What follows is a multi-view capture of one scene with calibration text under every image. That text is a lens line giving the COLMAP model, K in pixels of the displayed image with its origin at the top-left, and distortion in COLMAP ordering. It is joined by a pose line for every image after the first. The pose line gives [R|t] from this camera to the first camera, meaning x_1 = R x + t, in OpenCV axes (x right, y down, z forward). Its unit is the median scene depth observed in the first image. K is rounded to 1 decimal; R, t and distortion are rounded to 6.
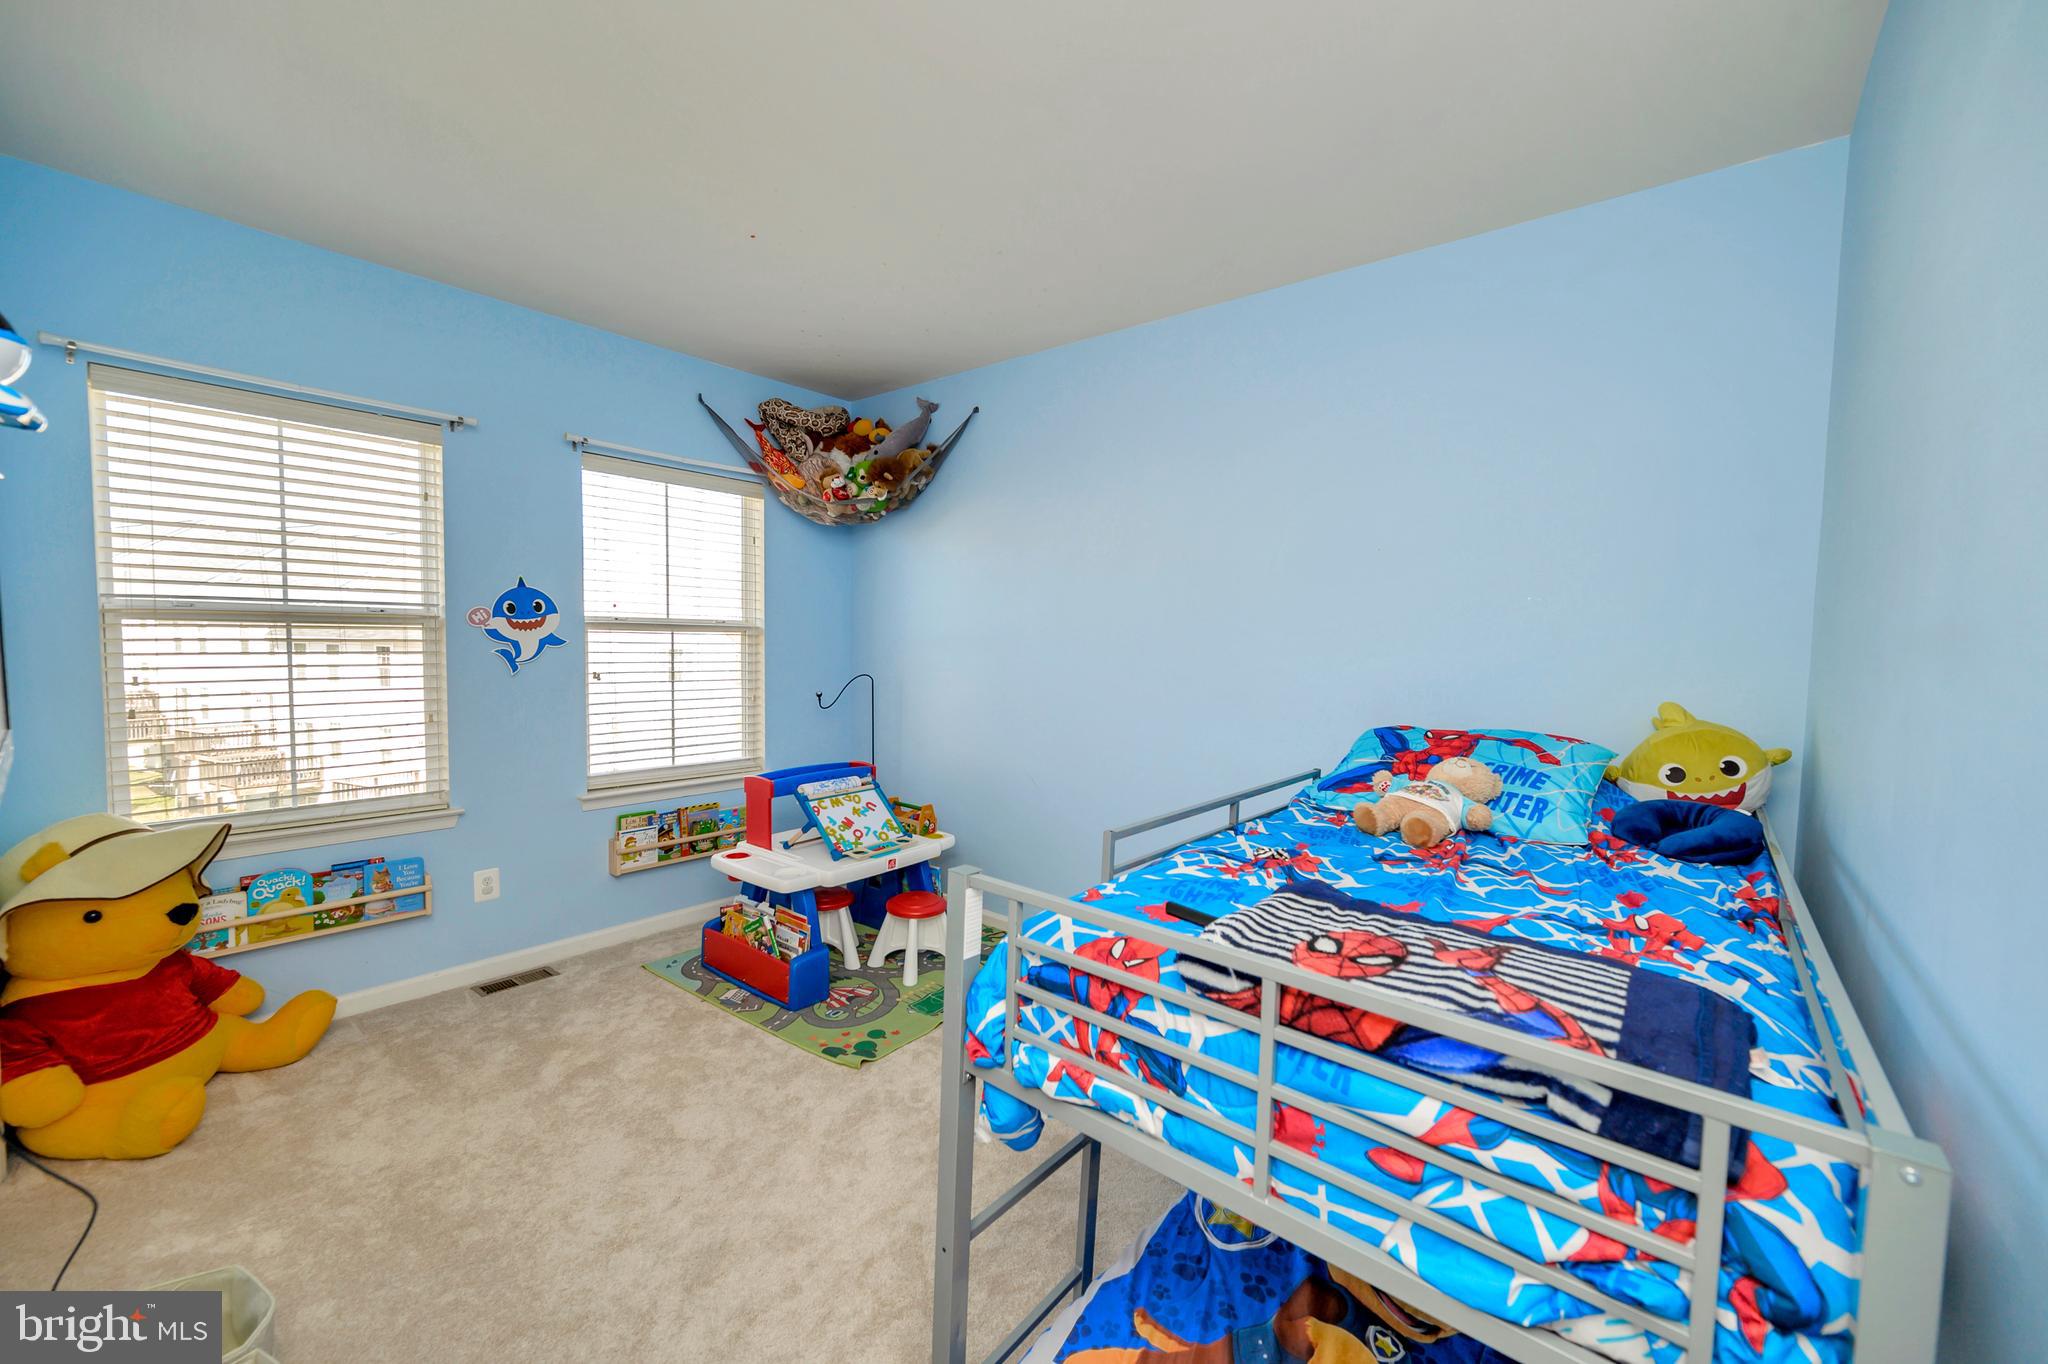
lens RADIAL K [[808.4, 0, 1034.6], [0, 808.4, 684.9], [0, 0, 1]] dist [0.001425, -0.000714]
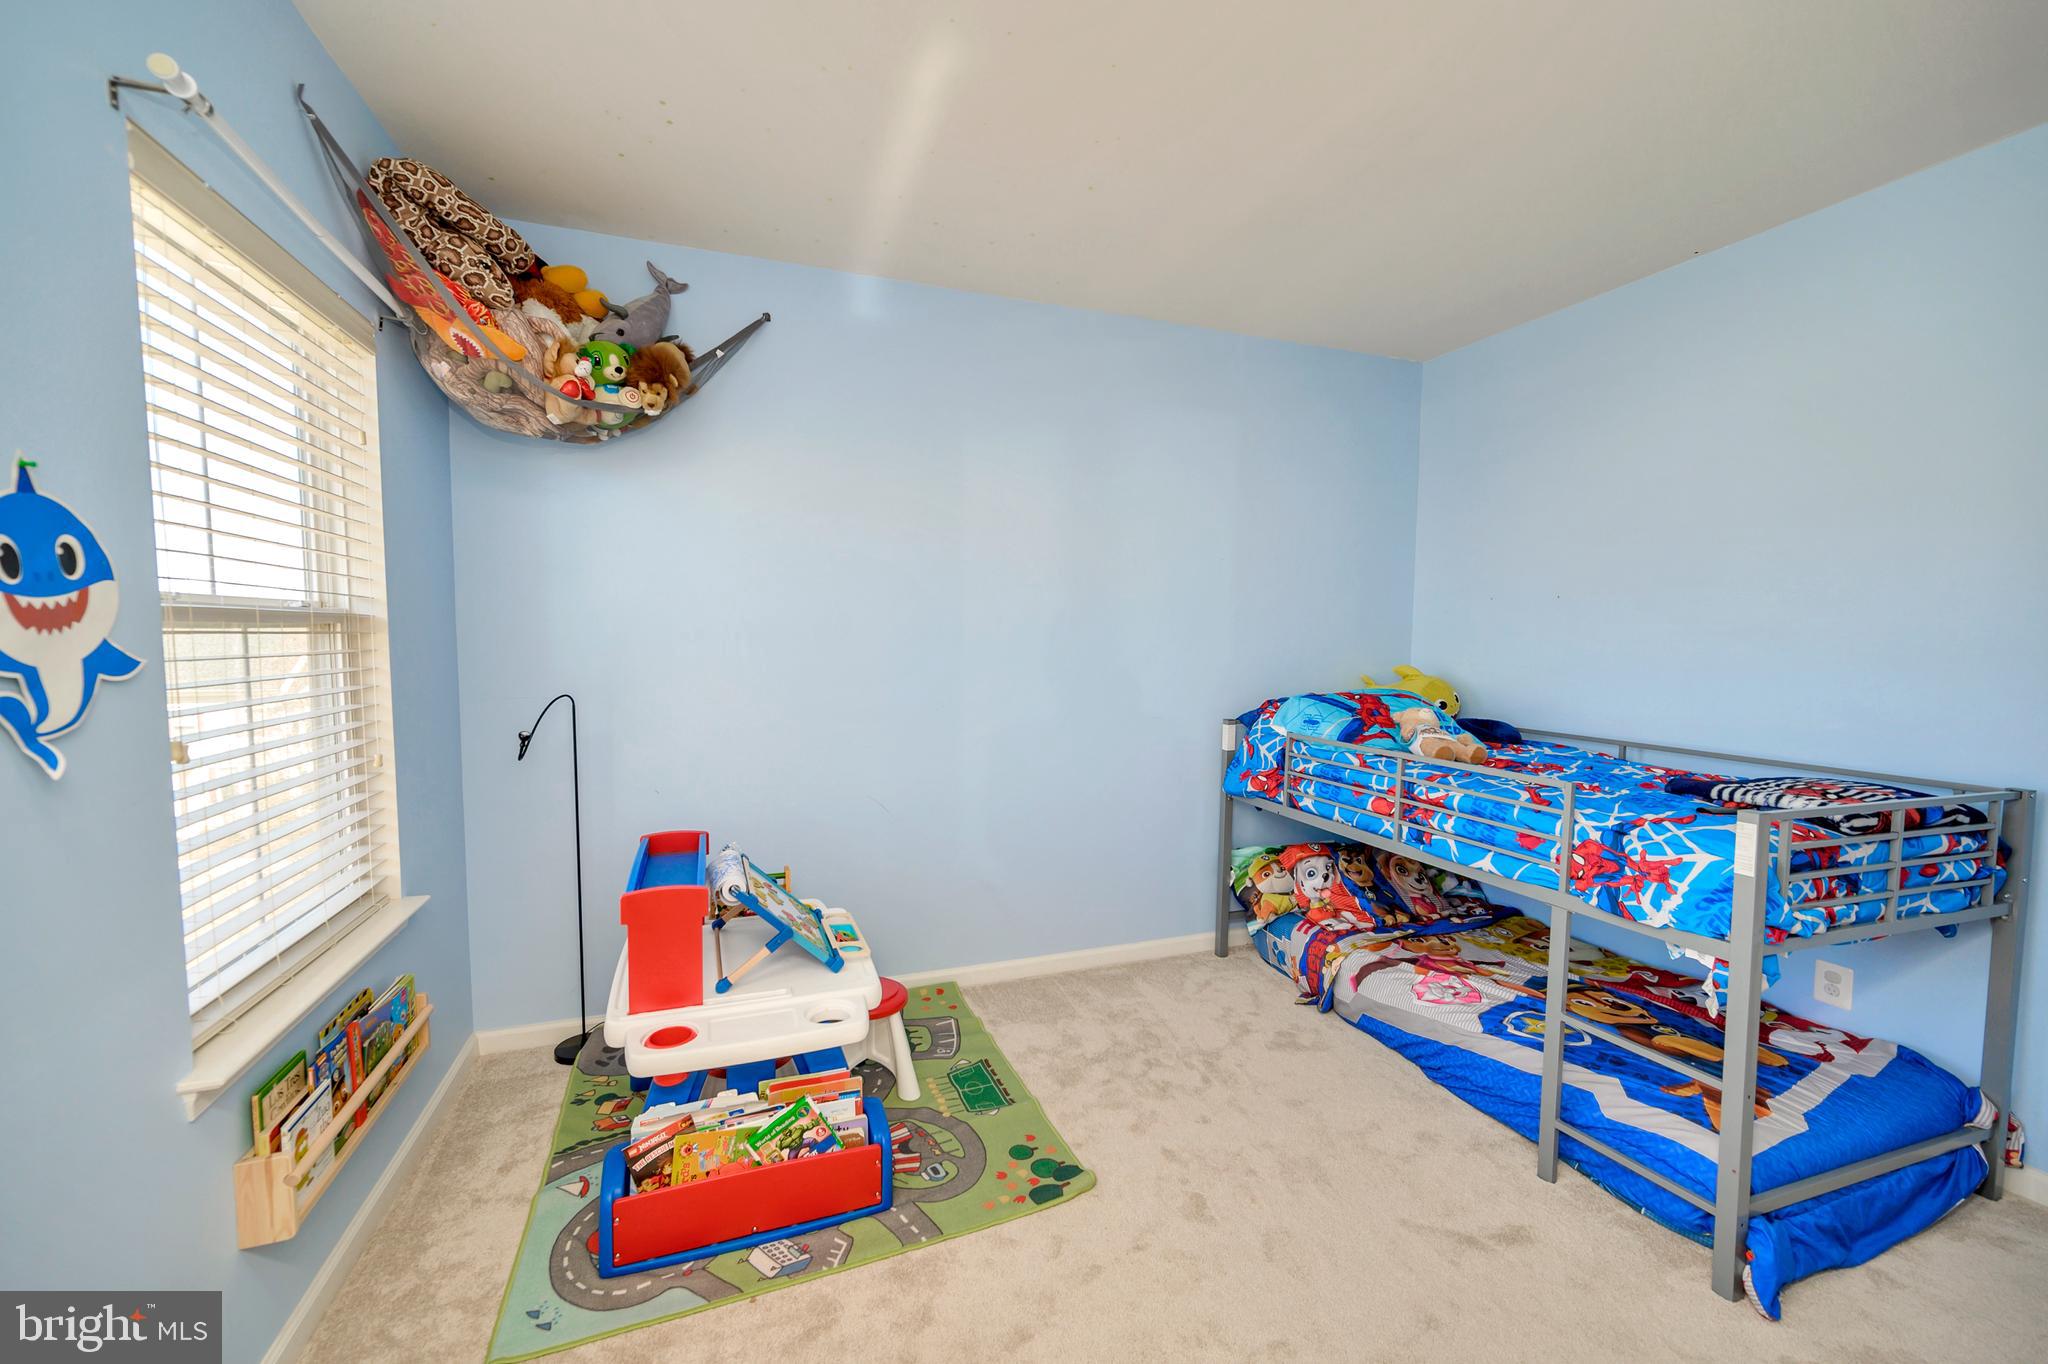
lens RADIAL K [[808.4, 0, 1028.9], [0, 808.4, 683.7], [0, 0, 1]] dist [0.001425, -0.000714]
pose [[0.514835, -0.069443, 0.854472, -0.748349], [0.051218, 0.997425, 0.050201, -0.046437], [-0.855758, 0.017919, 0.517066, 0.540107]]
